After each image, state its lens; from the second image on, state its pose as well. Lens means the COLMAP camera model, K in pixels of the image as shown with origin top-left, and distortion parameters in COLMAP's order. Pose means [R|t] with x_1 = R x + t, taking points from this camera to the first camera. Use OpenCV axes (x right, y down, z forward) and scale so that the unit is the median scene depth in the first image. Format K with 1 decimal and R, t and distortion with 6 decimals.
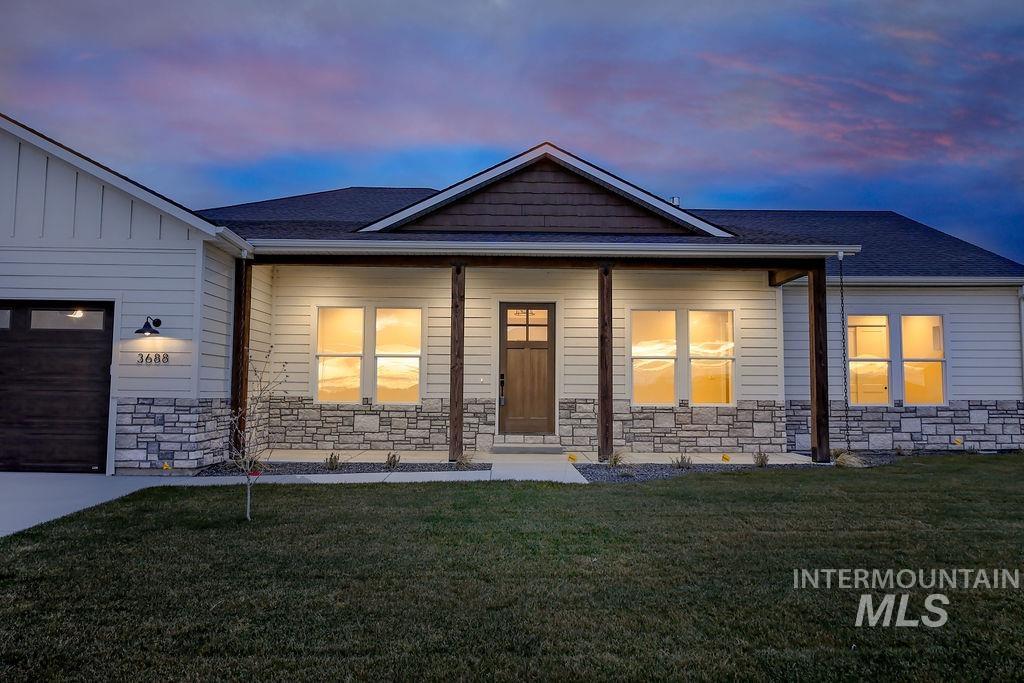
lens RADIAL K [[696.8, 0, 513.8], [0, 696.8, 341.4], [0, 0, 1]] dist [-0.008444, -0.001974]
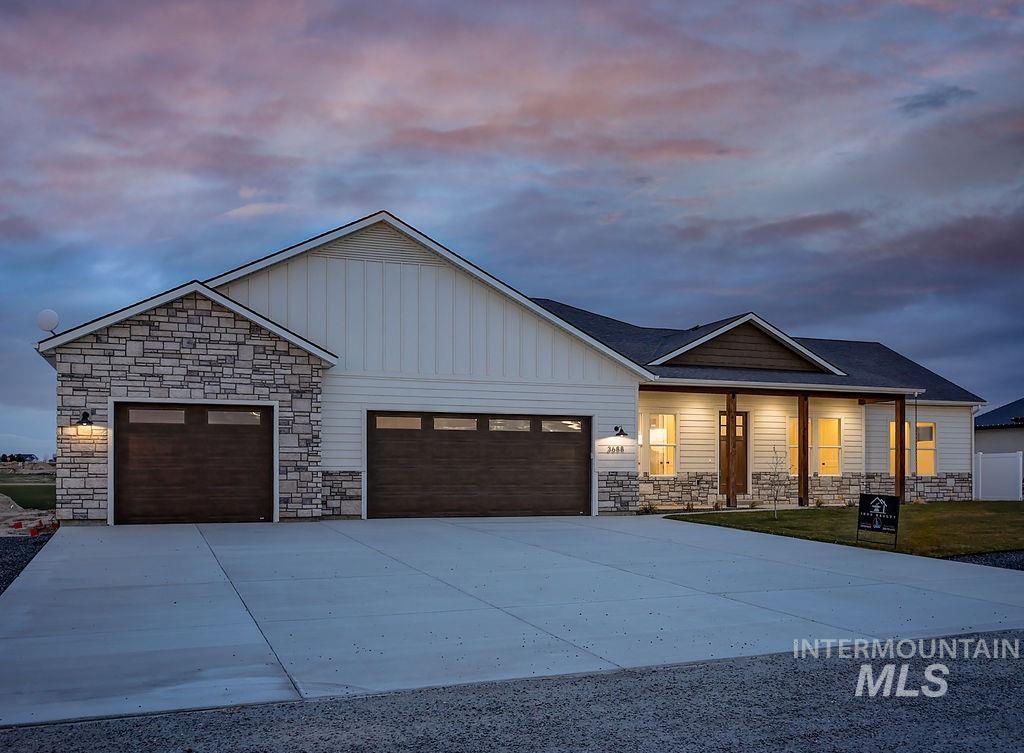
lens RADIAL K [[983.3, 0, 556.2], [0, 983.3, 460.1], [0, 0, 1]] dist [0.011532, 0.000000]
pose [[0.930370, 0.000337, 0.366623, -1.189806], [-0.023265, 0.998038, 0.058120, -0.067465], [-0.365884, -0.062603, 0.928553, -0.947608]]
